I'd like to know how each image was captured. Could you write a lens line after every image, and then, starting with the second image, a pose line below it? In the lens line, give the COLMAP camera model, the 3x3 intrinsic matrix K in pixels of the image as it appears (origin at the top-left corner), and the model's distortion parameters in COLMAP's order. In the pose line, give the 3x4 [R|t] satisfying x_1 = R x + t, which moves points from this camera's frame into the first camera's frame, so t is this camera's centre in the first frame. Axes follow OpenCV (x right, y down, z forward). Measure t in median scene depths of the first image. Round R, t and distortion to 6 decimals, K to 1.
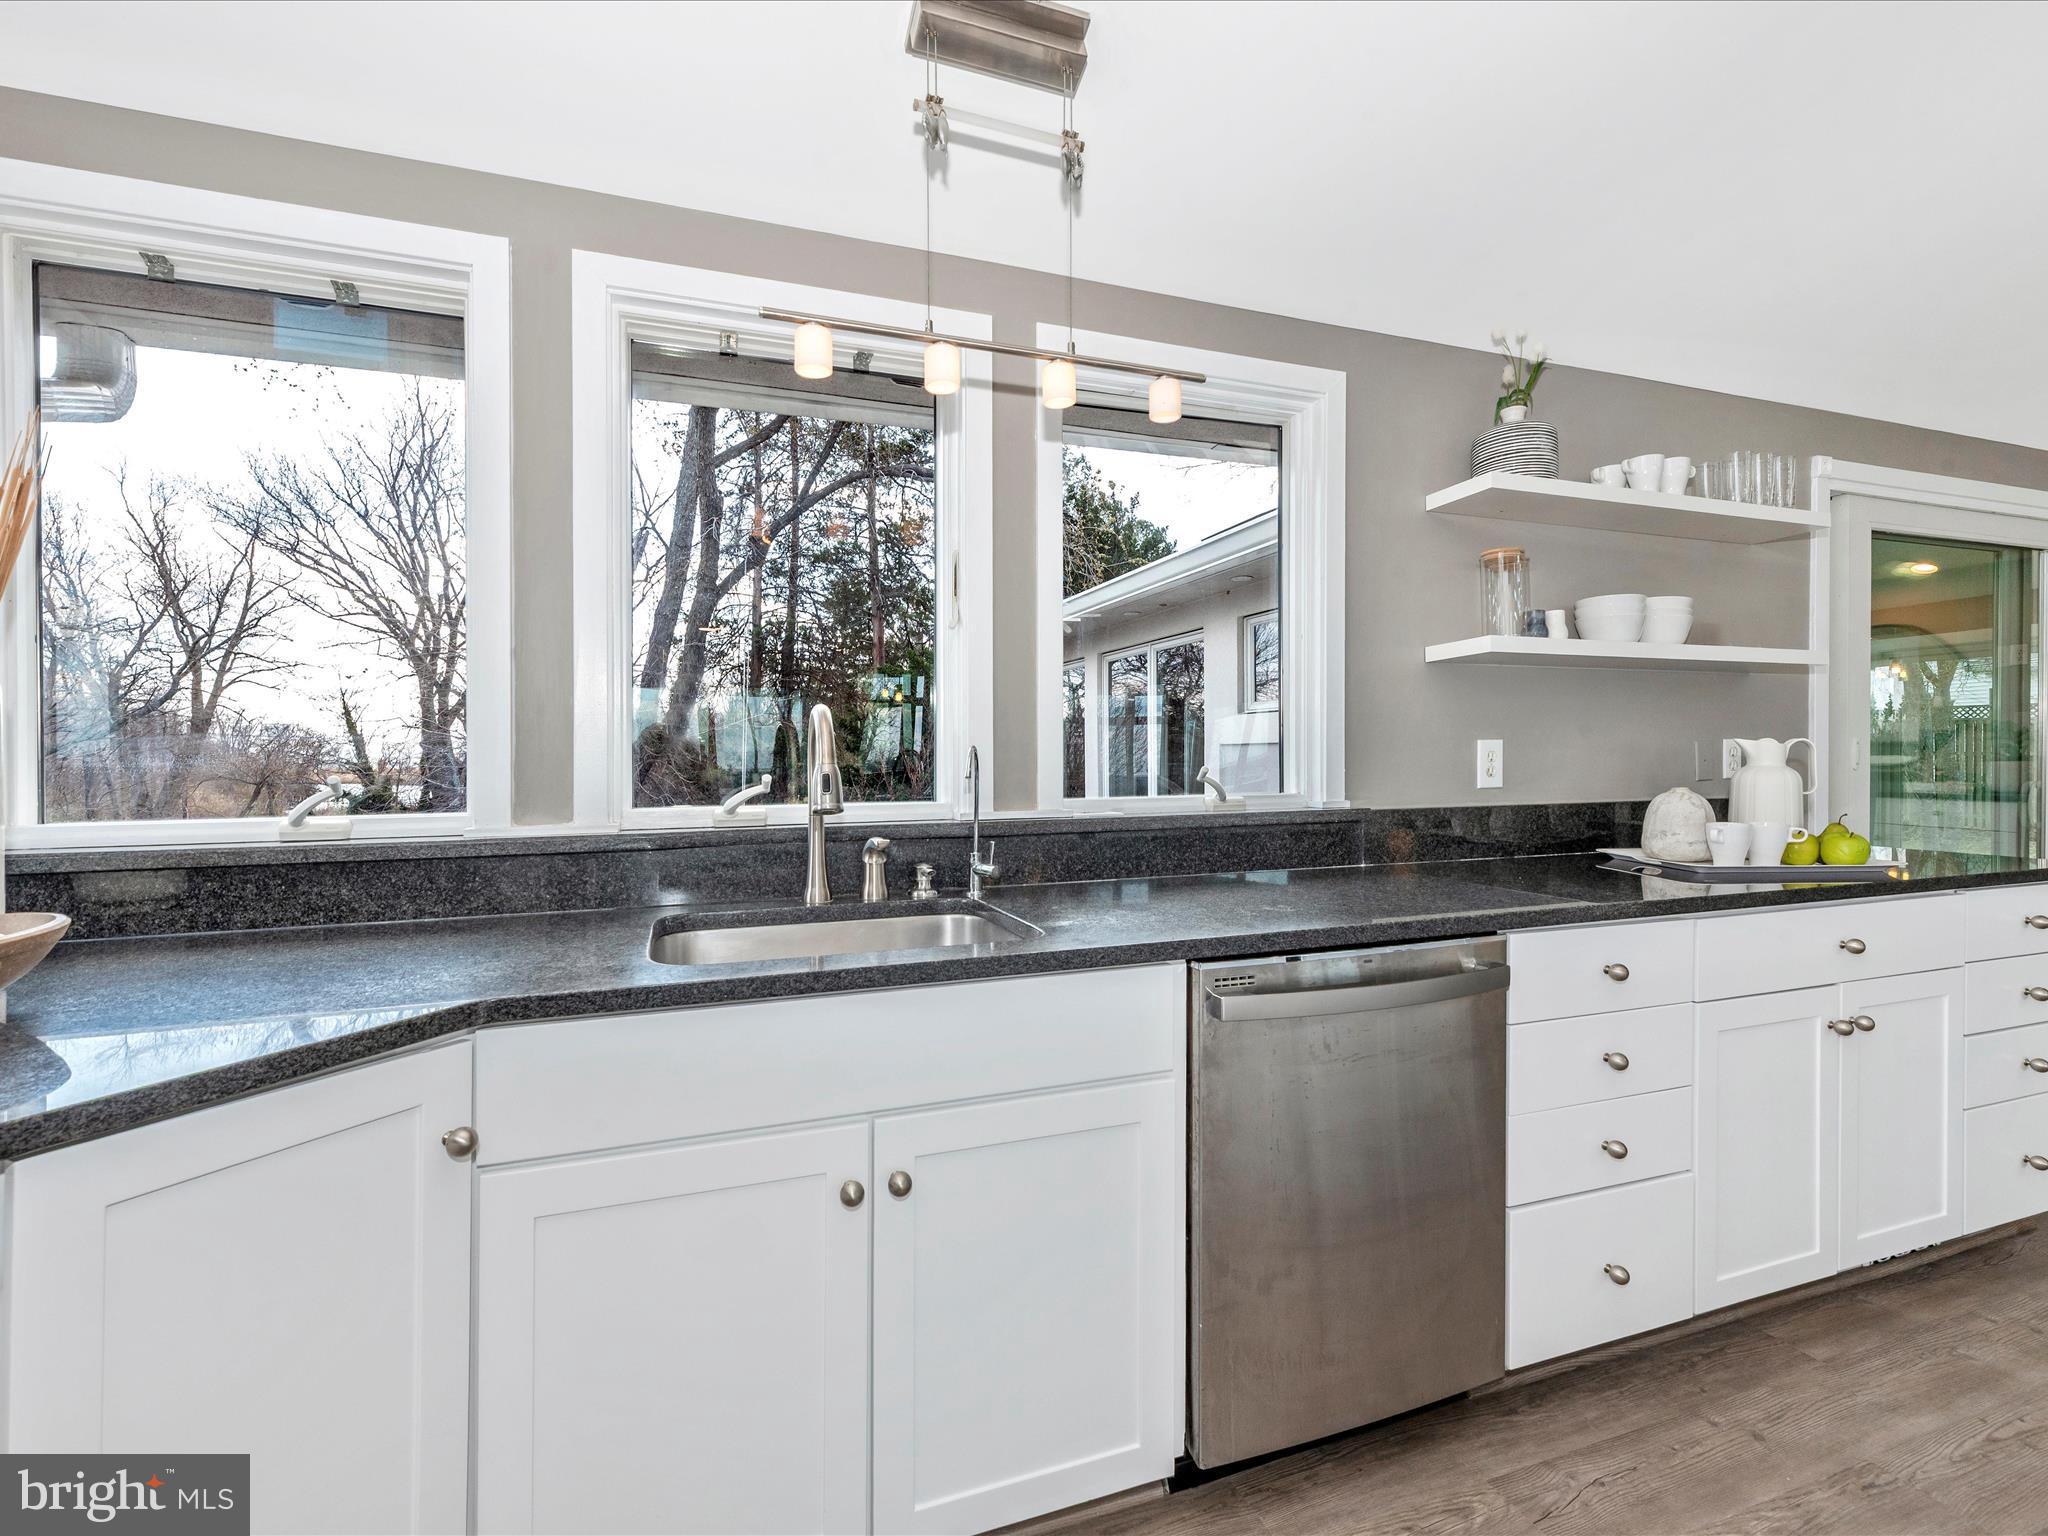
lens RADIAL K [[938.9, 0, 1028.7], [0, 938.9, 775.4], [0, 0, 1]] dist [0.003527, 0.000365]
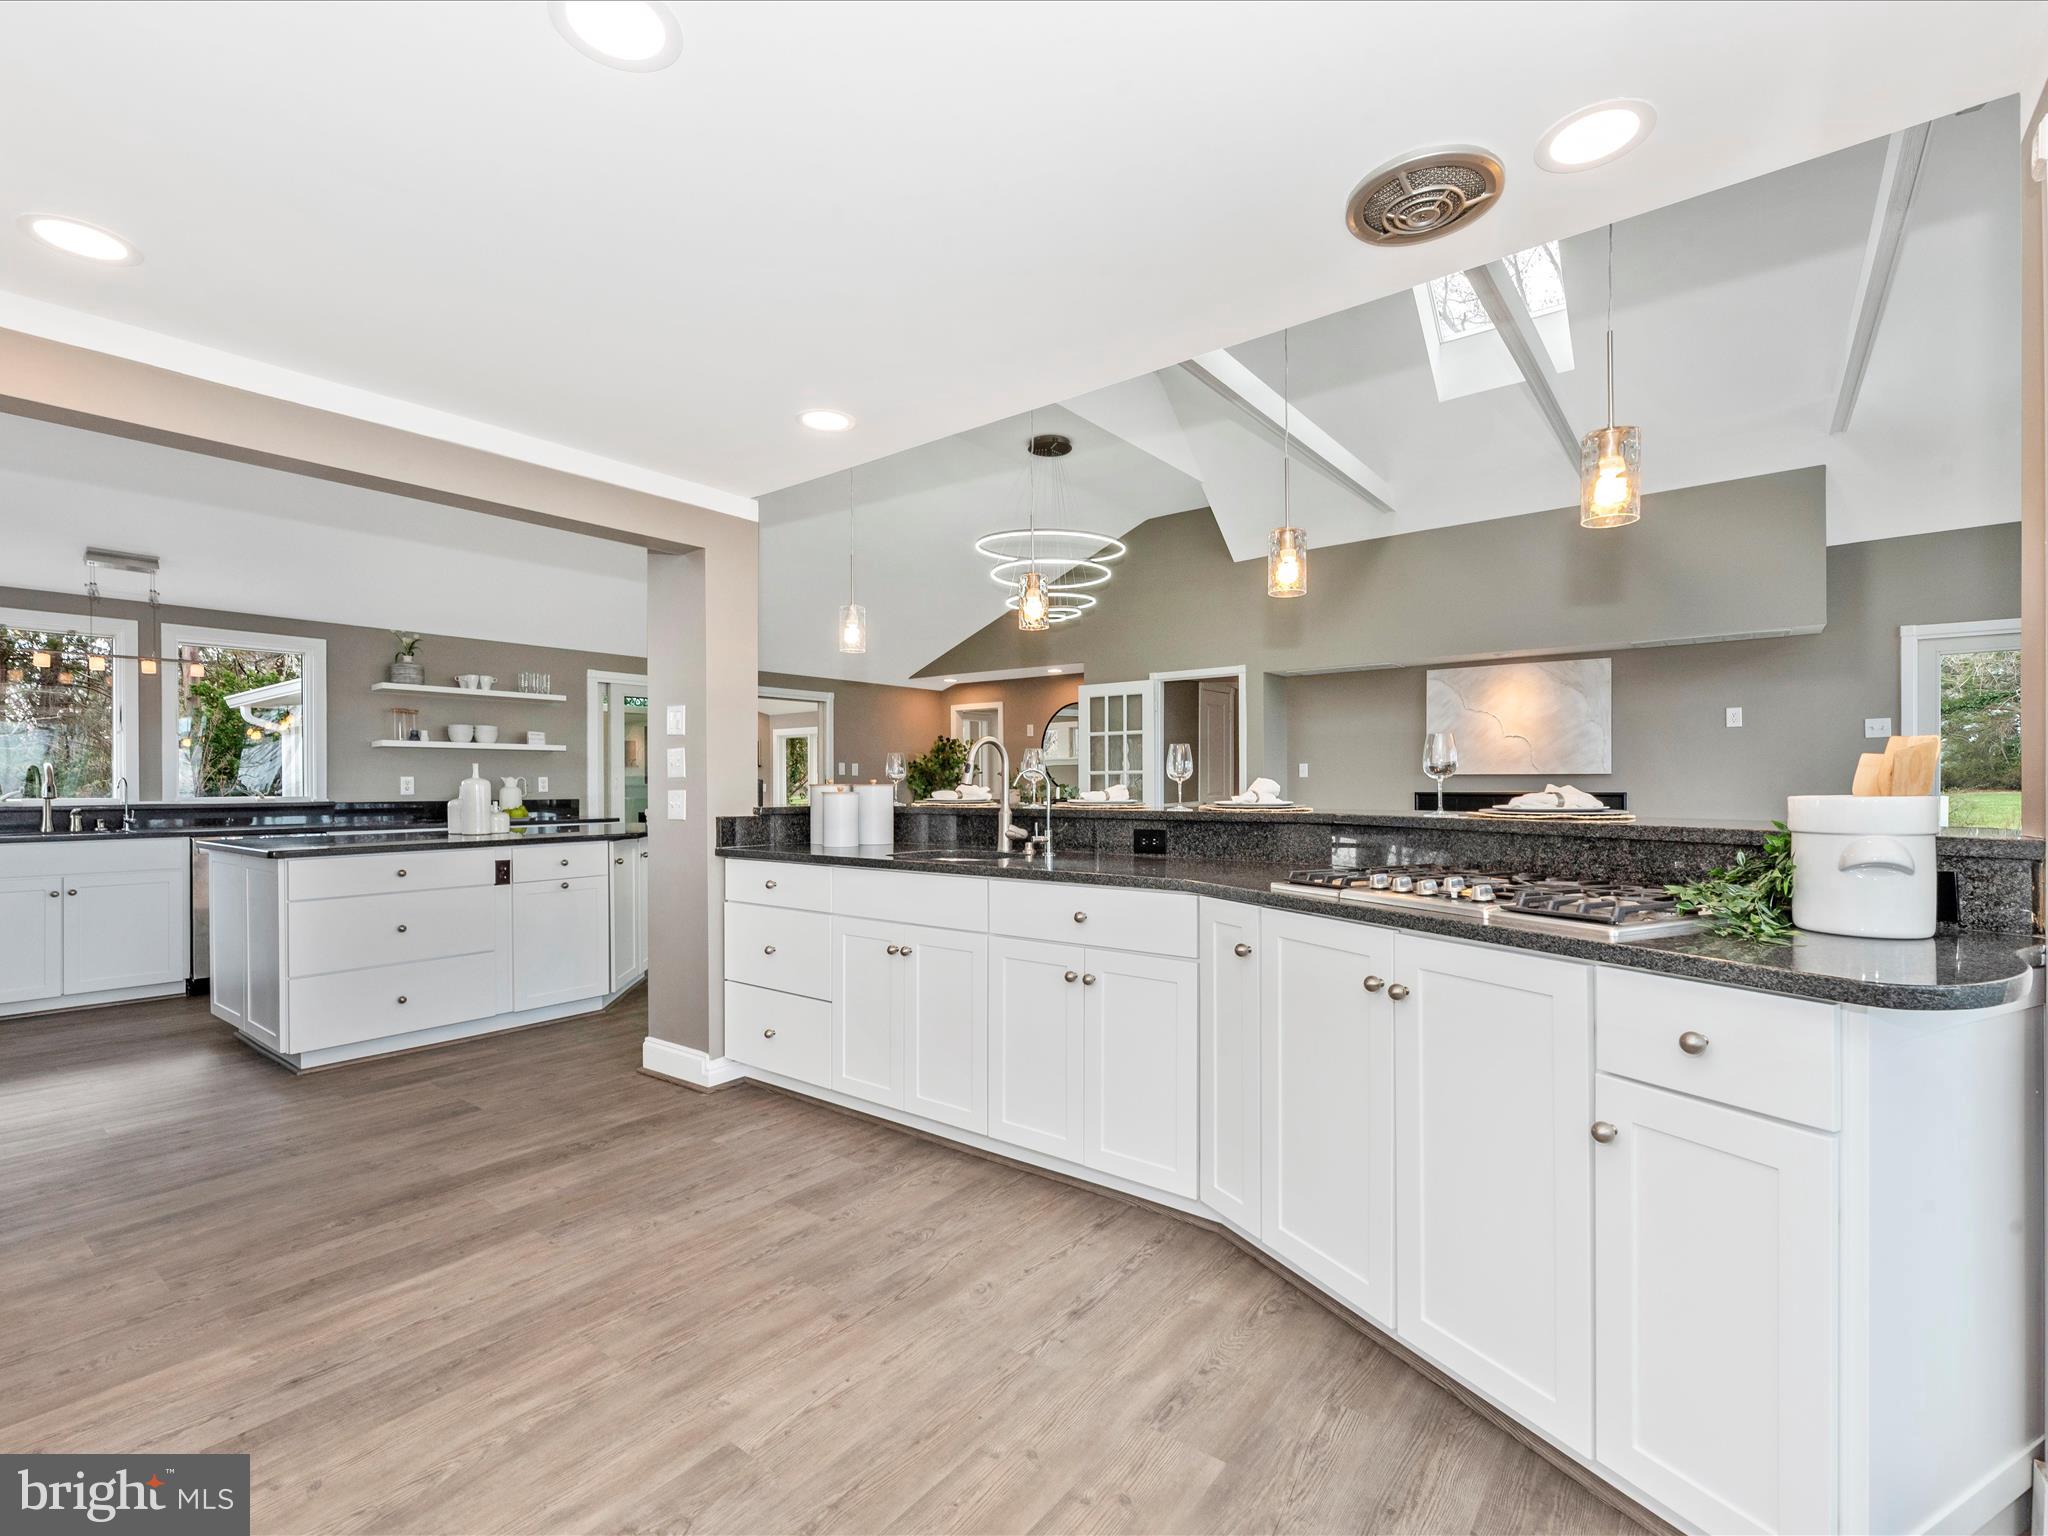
lens RADIAL K [[926.6, 0, 1016.5], [0, 926.6, 794.7], [0, 0, 1]] dist [-0.000994, -0.000193]
pose [[0.850028, -0.001137, 0.526737, 0.611306], [0.012683, 0.999752, -0.018310, 0.086033], [-0.526585, 0.022245, 0.849831, -2.252899]]
